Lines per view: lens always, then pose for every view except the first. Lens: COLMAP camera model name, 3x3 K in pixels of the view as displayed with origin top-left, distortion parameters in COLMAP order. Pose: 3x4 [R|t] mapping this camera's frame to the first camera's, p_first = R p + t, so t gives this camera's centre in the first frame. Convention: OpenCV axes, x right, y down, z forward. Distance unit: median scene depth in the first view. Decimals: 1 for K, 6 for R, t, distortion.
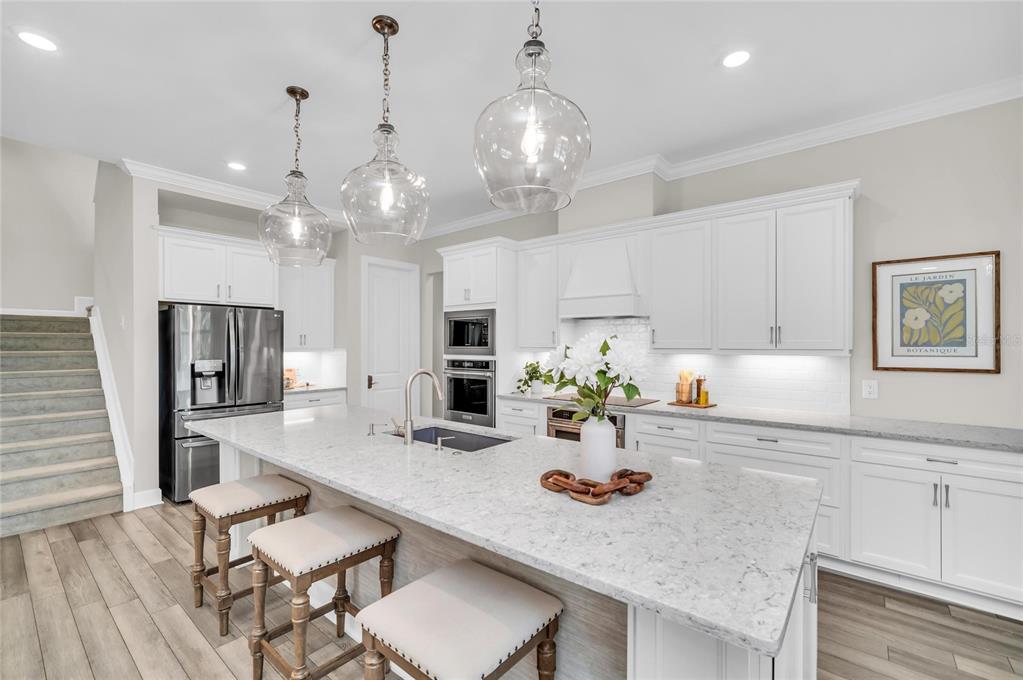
lens RADIAL K [[438.3, 0, 514.3], [0, 438.3, 343.4], [0, 0, 1]] dist [-0.002926, -0.000194]
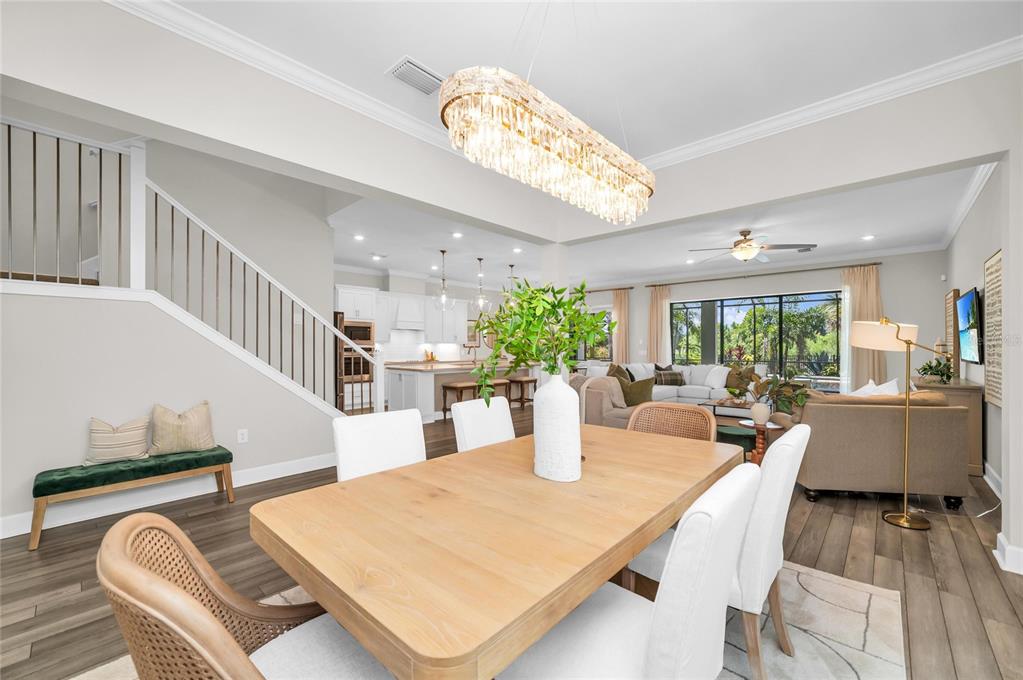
lens RADIAL K [[414.2, 0, 522.3], [0, 414.2, 347.6], [0, 0, 1]] dist [-0.048832, -0.000018]
pose [[0.043374, -0.002512, 0.999056, -2.146958], [0.001669, 0.999996, 0.002442, 0.040472], [-0.999057, 0.001562, 0.043378, 0.236274]]
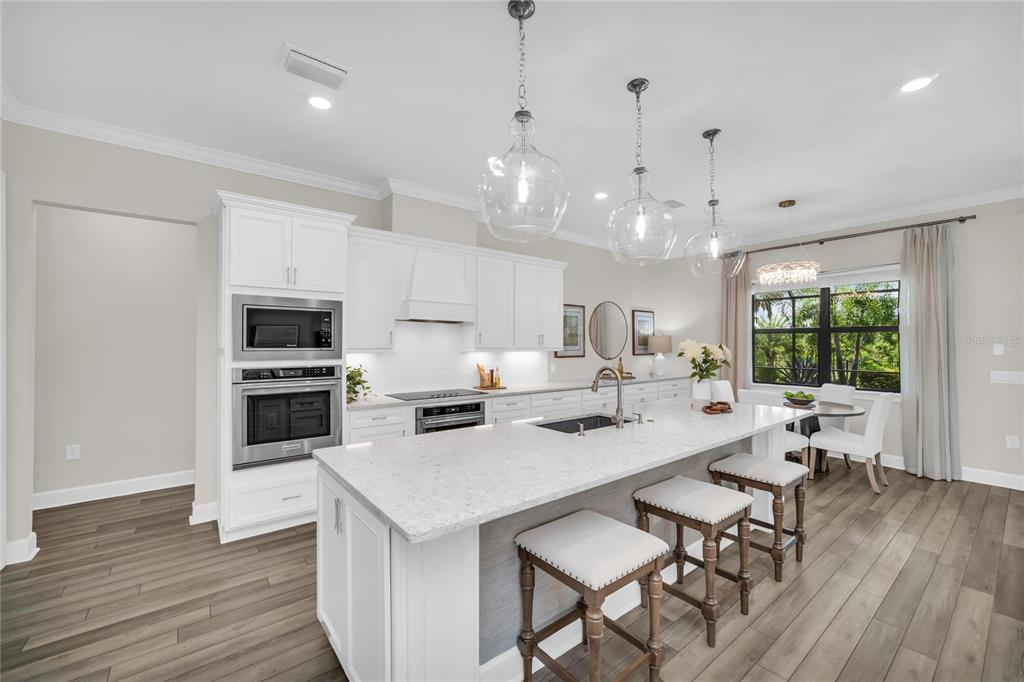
lens RADIAL K [[424.1, 0, 512.0], [0, 424.1, 341.0], [0, 0, 1]] dist [-0.000635, 0.000020]
pose [[0.221842, 0.008938, 0.975042, -0.814610], [-0.002420, 0.999960, -0.008616, 0.000860], [-0.975080, -0.000448, 0.221855, 0.572734]]
